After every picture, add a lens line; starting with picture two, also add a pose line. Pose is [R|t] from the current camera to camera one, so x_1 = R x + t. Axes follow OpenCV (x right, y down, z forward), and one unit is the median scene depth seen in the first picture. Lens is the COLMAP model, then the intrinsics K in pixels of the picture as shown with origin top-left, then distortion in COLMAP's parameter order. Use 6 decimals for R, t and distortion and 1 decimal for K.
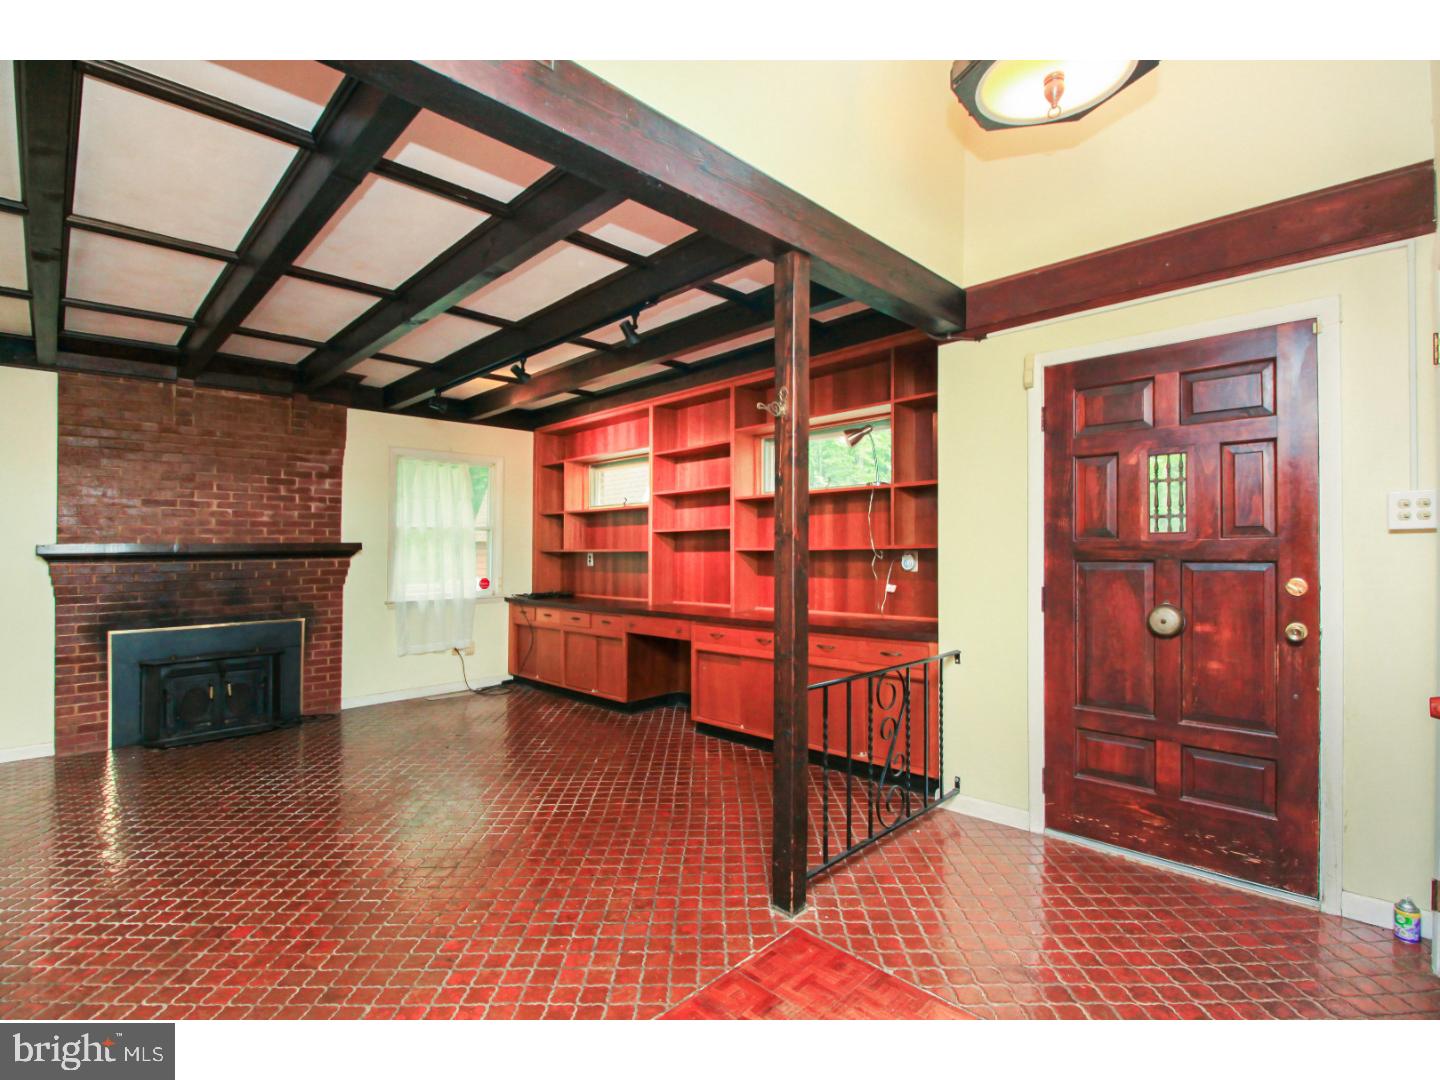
lens RADIAL K [[679.5, 0, 717.3], [0, 679.5, 531.9], [0, 0, 1]] dist [-0.000671, -0.000622]
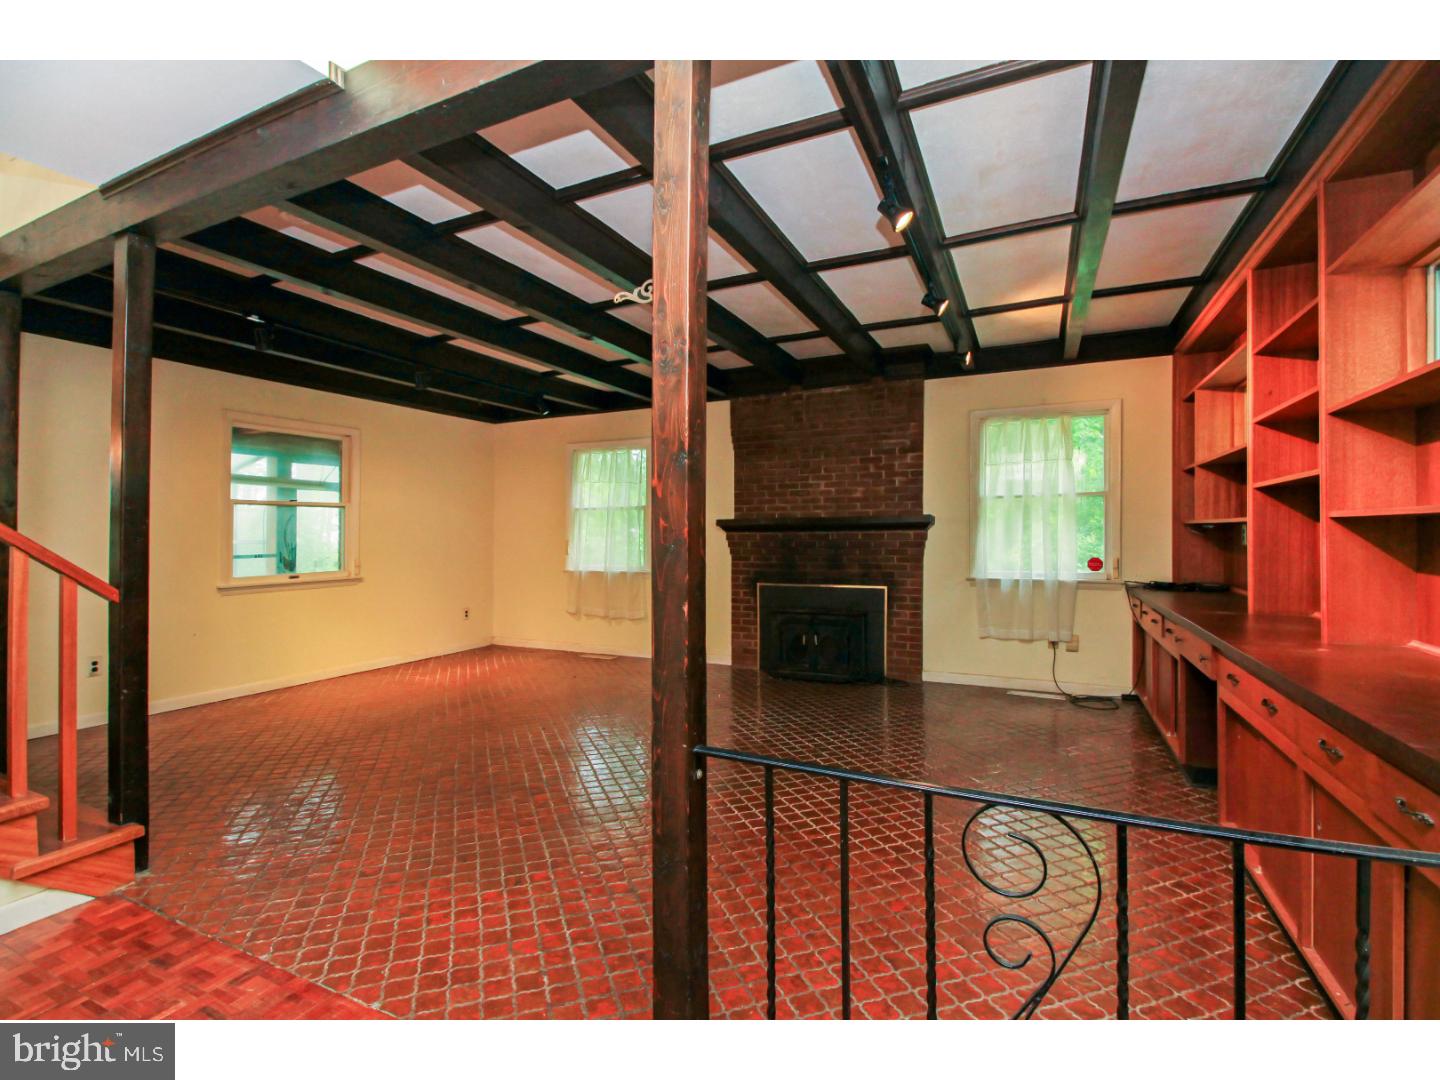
lens RADIAL K [[679.5, 0, 717.3], [0, 679.5, 531.9], [0, 0, 1]] dist [-0.000671, -0.000622]
pose [[0.336868, -0.004078, -0.941543, 0.297359], [0.020884, 0.999777, 0.003142, 0.031974], [0.941320, -0.020722, 0.336878, 0.385437]]
